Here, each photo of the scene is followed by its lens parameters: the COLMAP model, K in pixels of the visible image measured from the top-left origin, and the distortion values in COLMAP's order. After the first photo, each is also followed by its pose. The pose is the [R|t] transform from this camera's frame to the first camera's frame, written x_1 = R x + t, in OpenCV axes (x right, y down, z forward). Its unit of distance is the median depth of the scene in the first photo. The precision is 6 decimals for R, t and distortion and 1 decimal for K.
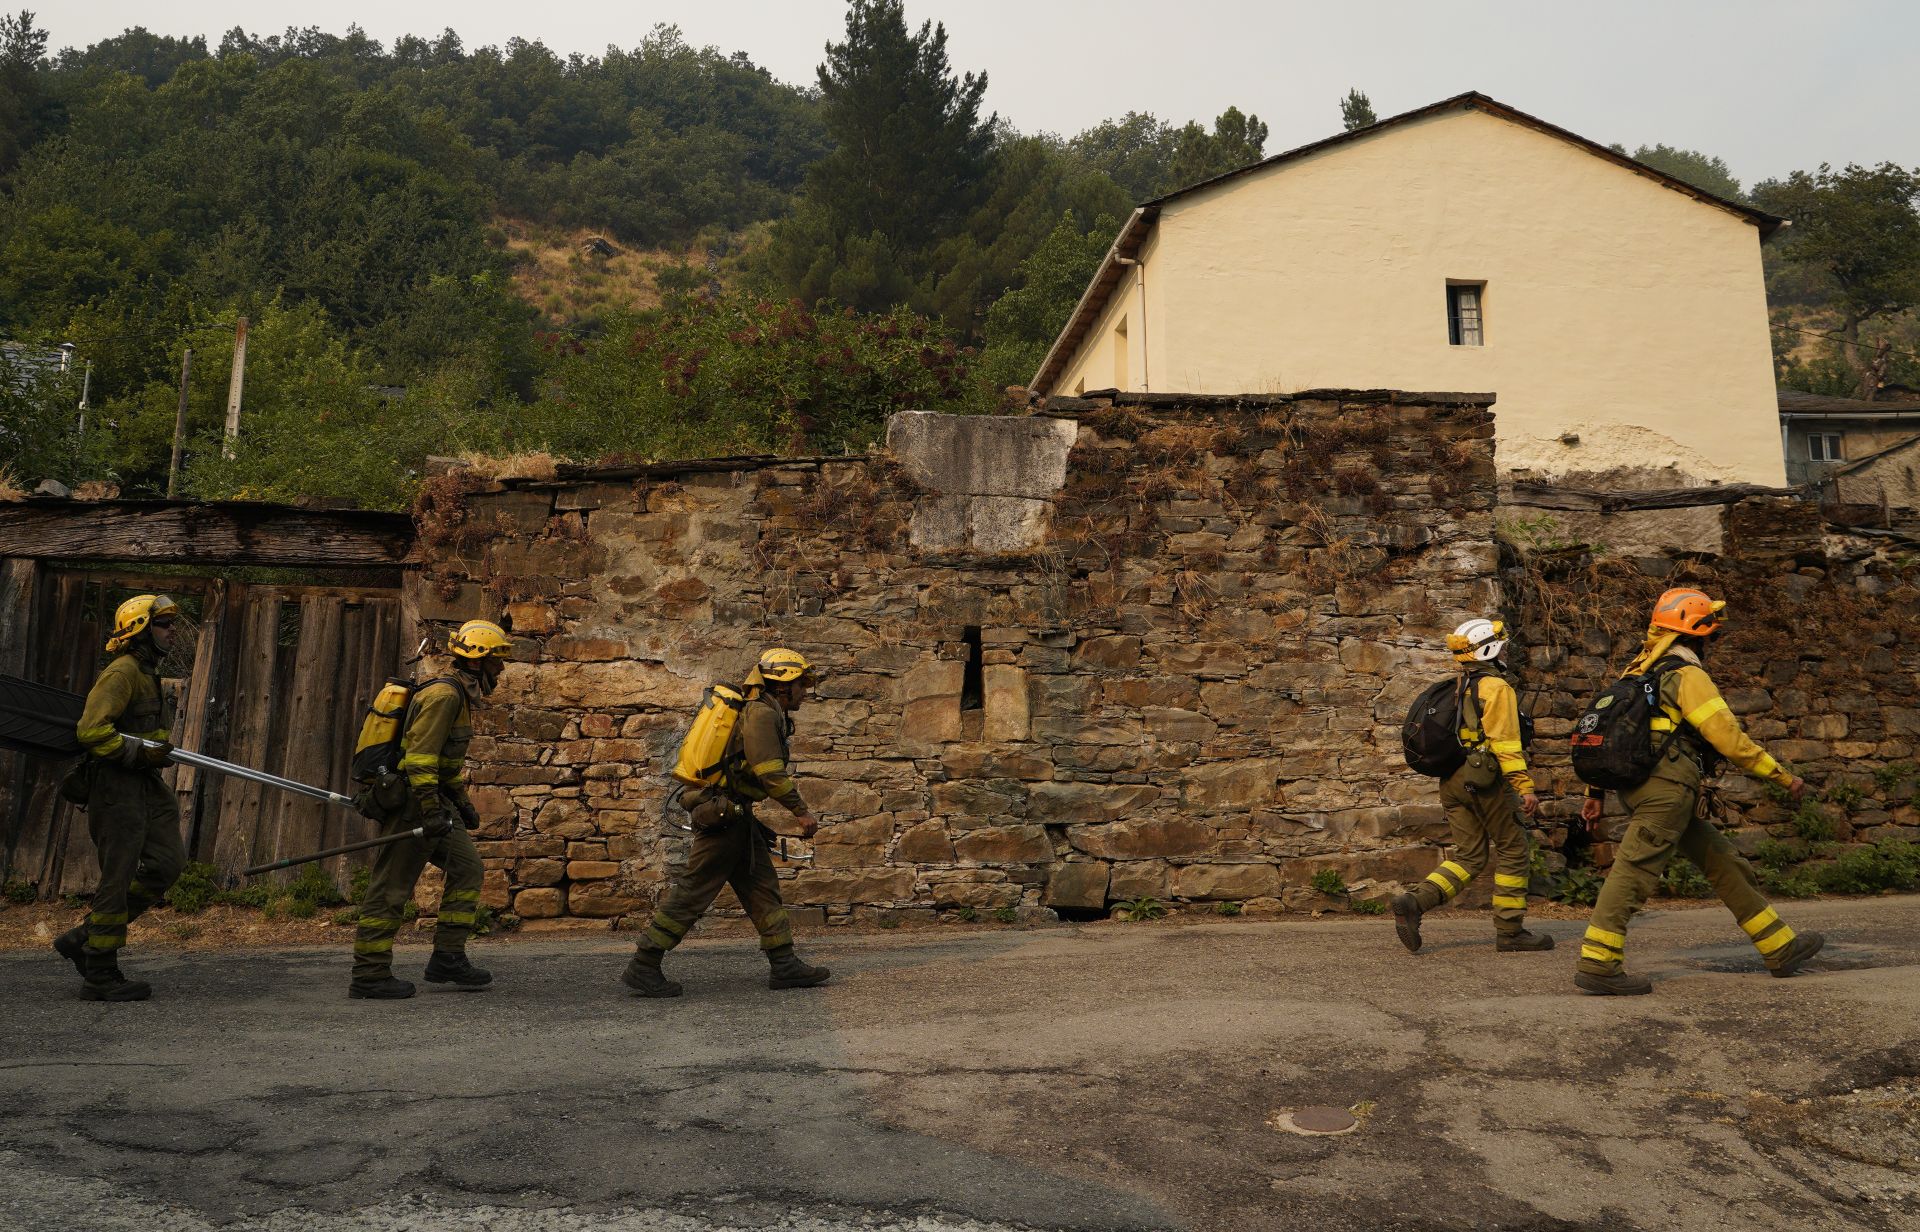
lens RADIAL K [[1511.9, 0, 961.2], [0, 1511.9, 601.4], [0, 0, 1]] dist [-0.040793, 0.006105]
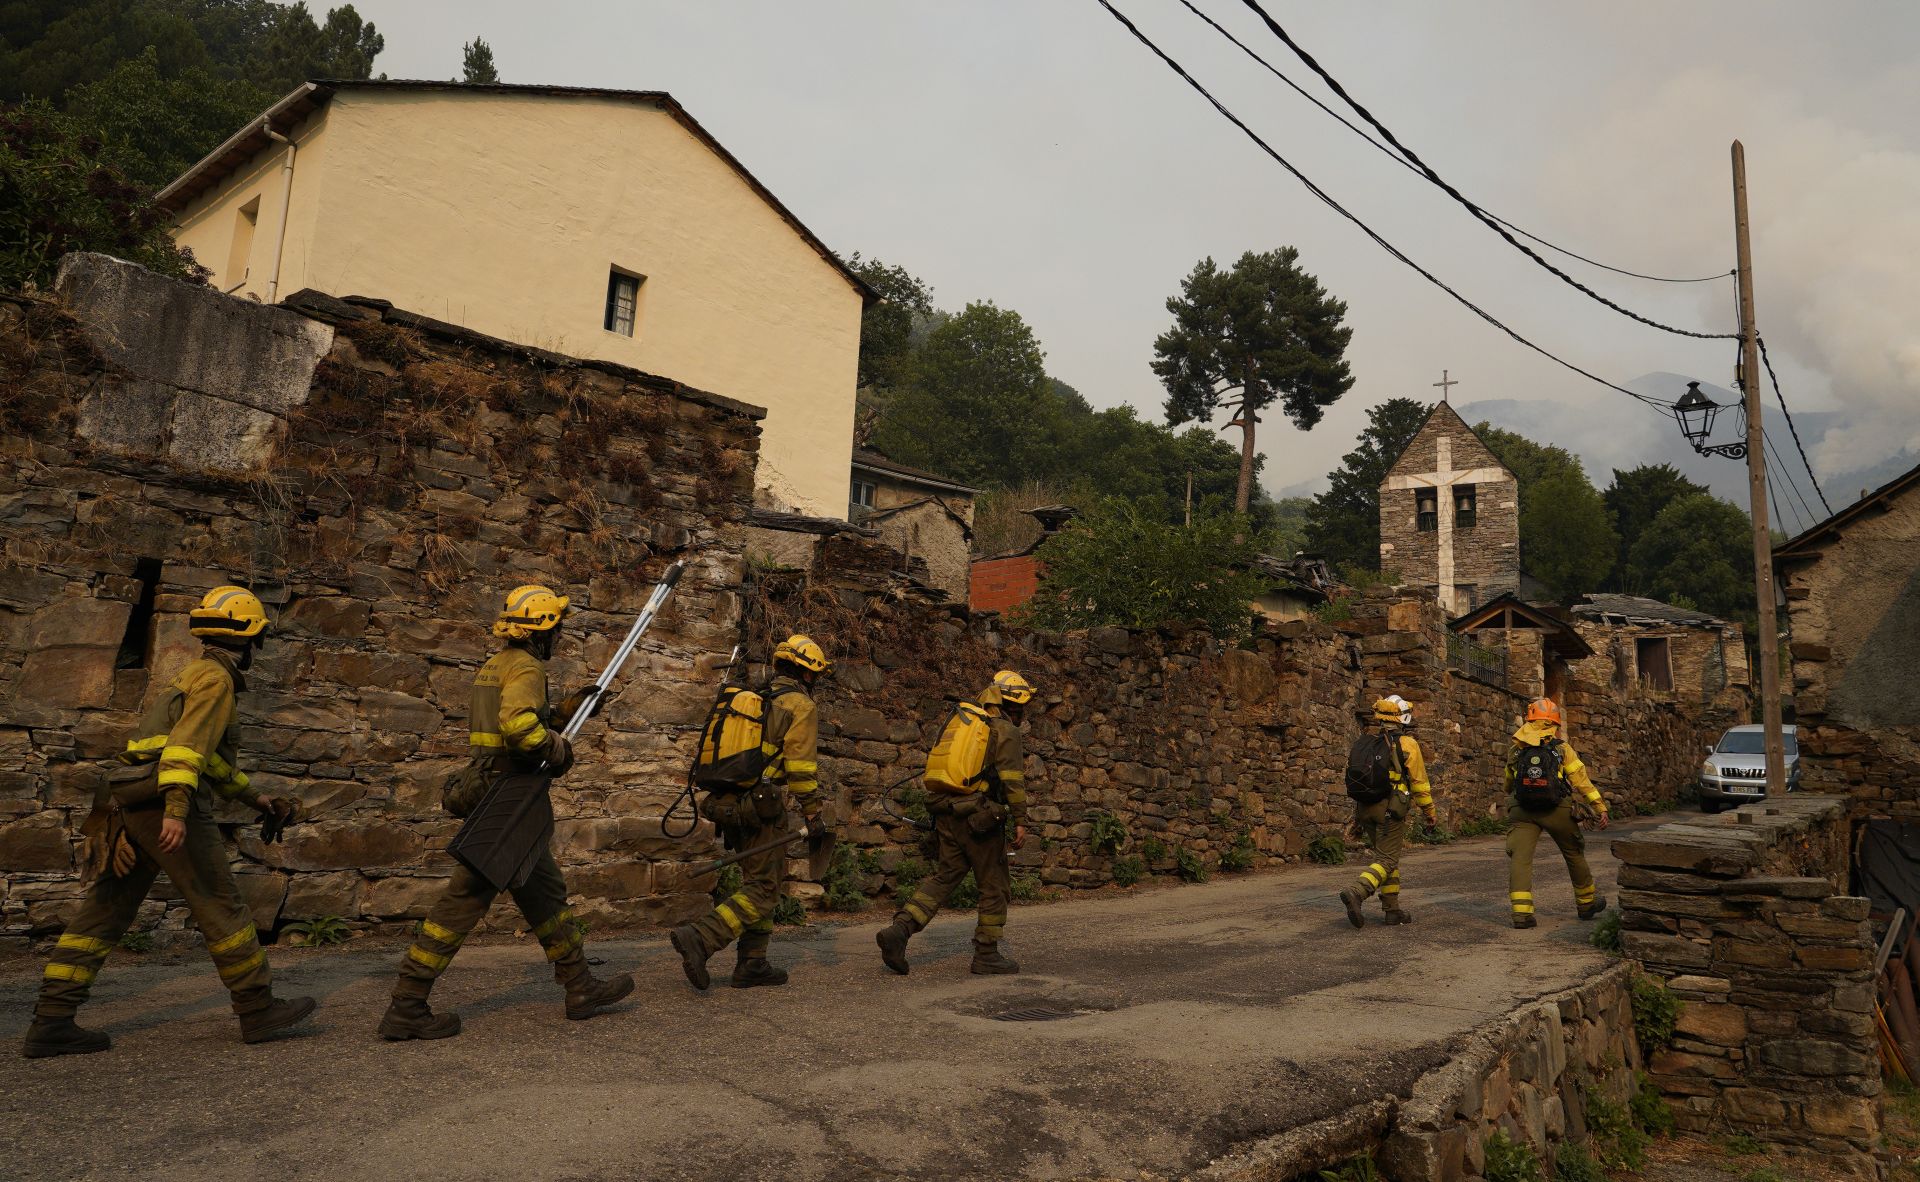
lens RADIAL K [[1401.2, 0, 977.9], [0, 1401.2, 581.8], [0, 0, 1]] dist [-0.027772, 0.017737]
pose [[0.741564, 0.148132, 0.654324, -0.135928], [-0.161749, 0.986025, -0.039911, -0.011159], [-0.651091, -0.076240, 0.755161, 0.202386]]
